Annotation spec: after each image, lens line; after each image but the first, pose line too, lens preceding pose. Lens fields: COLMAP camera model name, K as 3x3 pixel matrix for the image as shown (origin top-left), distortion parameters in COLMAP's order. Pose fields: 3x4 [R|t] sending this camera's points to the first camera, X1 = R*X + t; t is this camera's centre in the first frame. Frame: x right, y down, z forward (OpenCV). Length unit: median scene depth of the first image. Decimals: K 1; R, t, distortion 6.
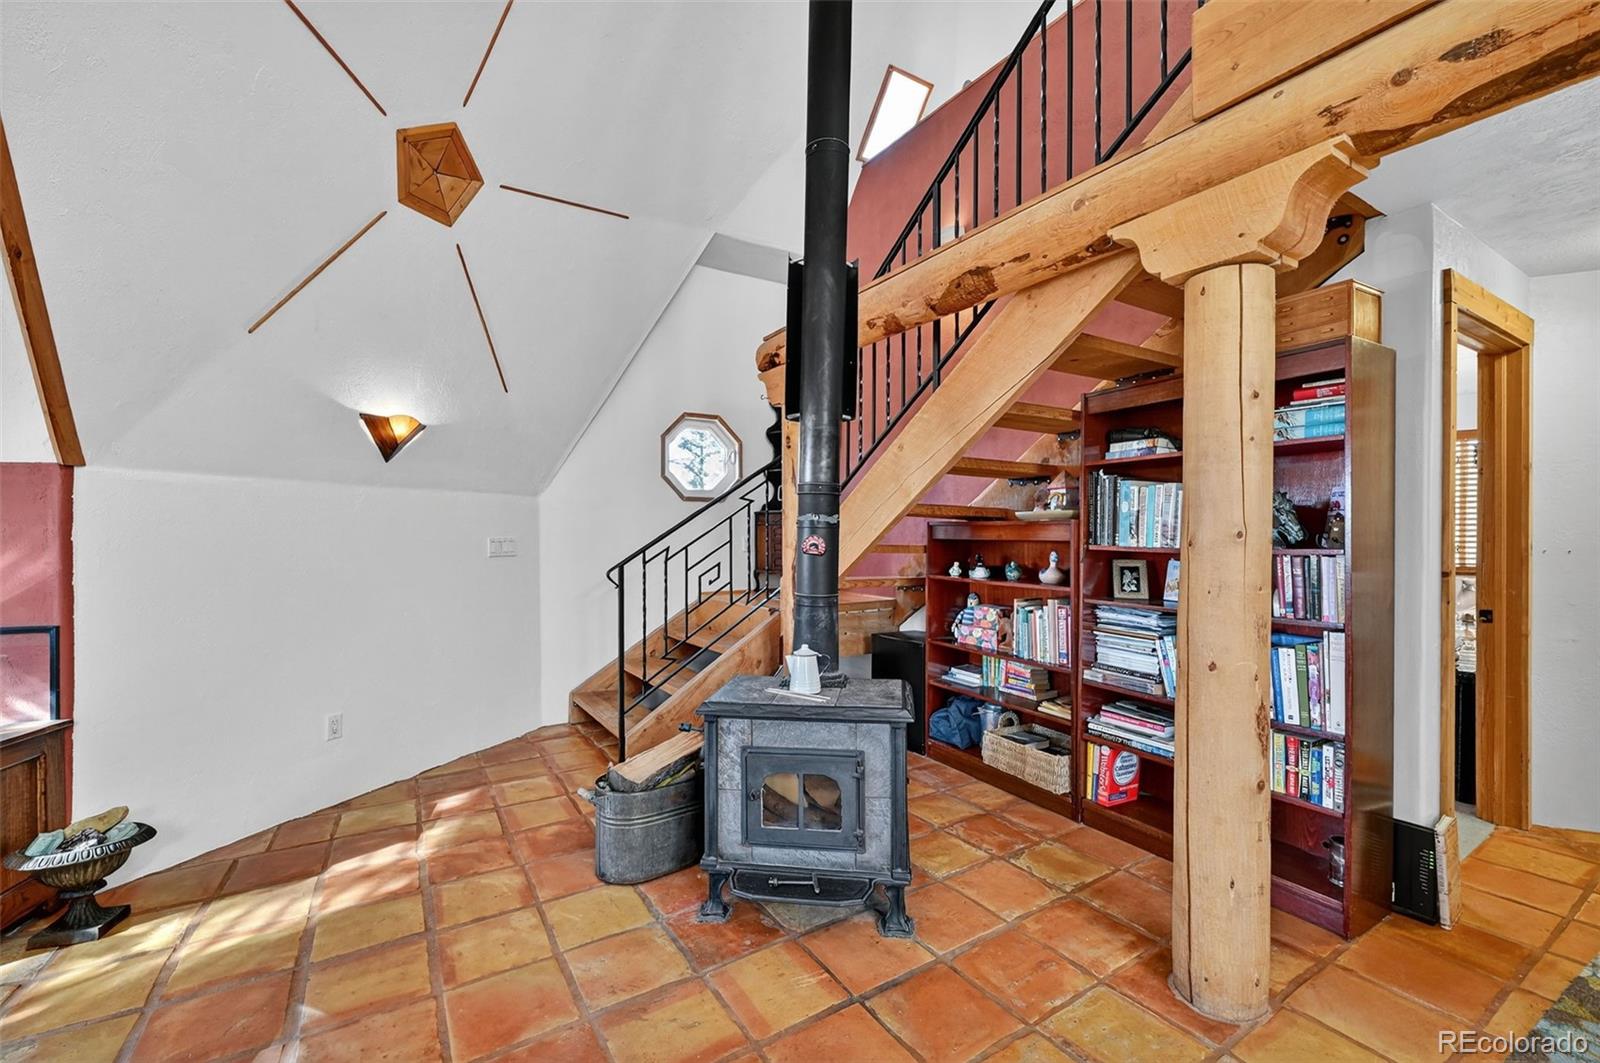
lens RADIAL K [[674.1, 0, 800.7], [0, 674.1, 542.2], [0, 0, 1]] dist [-0.002636, -0.000550]
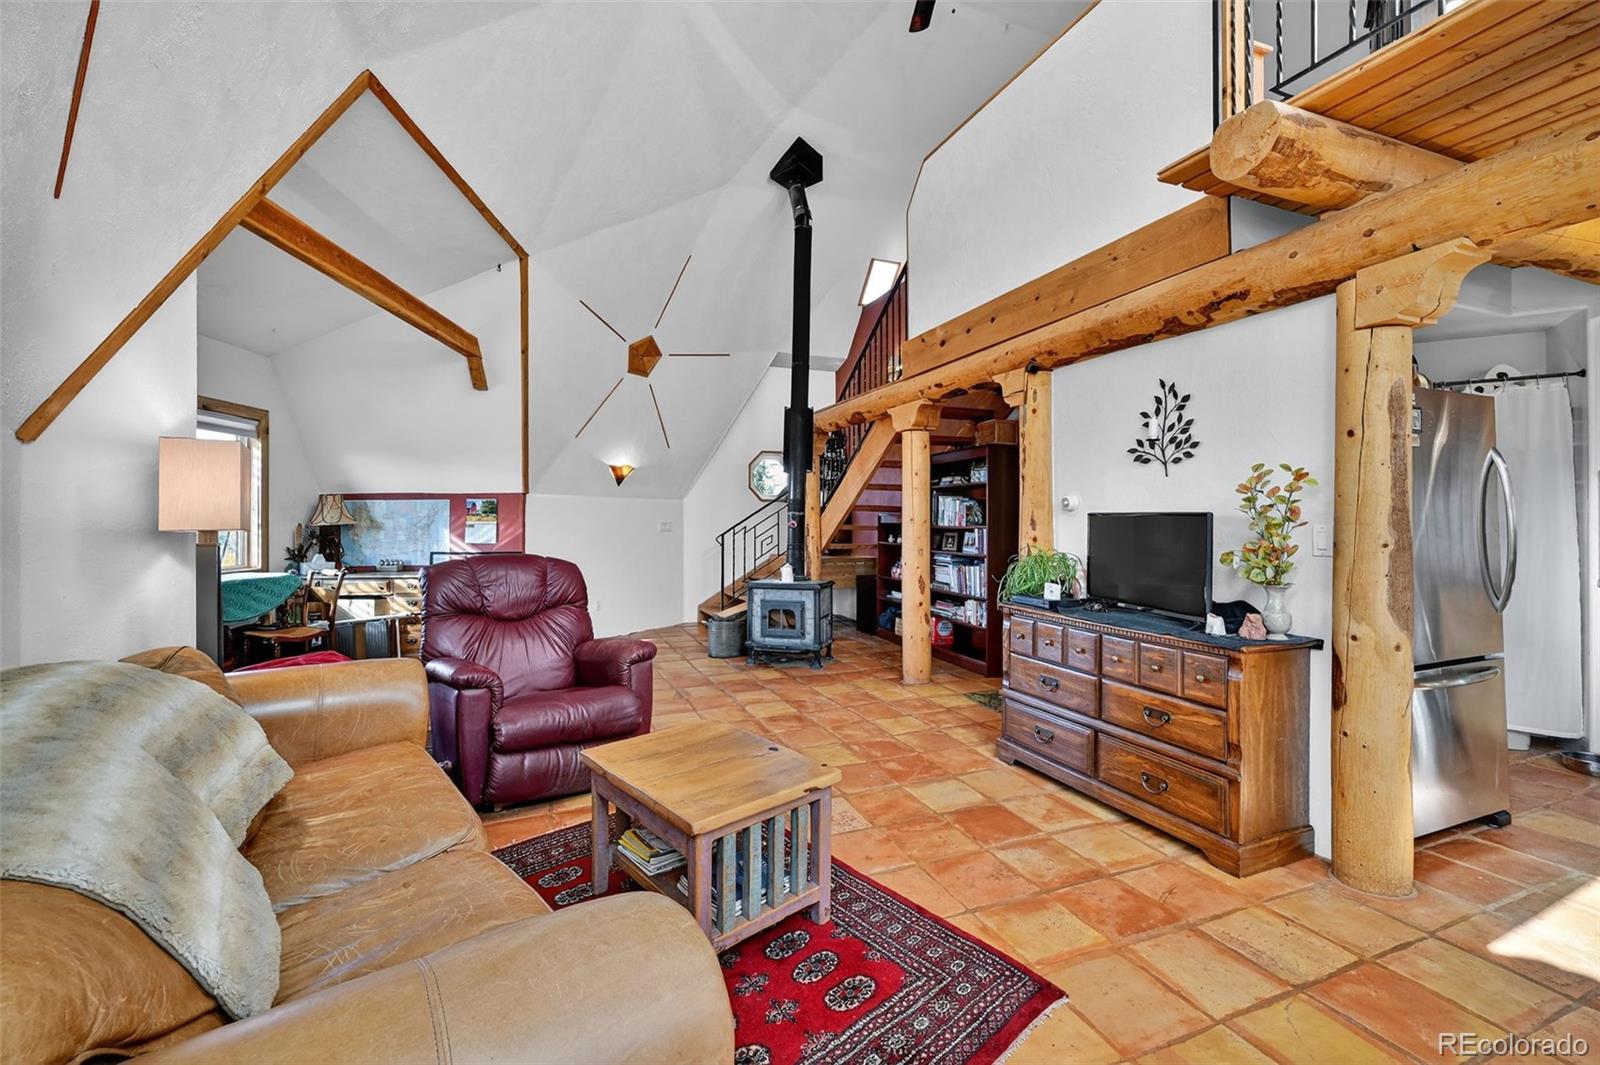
lens RADIAL K [[674.1, 0, 800.6], [0, 674.1, 520.4], [0, 0, 1]] dist [-0.002636, -0.000550]
pose [[0.983831, 0.002519, -0.179082, 0.411806], [-0.005211, 0.999880, -0.014562, 0.023078], [0.179024, 0.015259, 0.983726, -1.206443]]
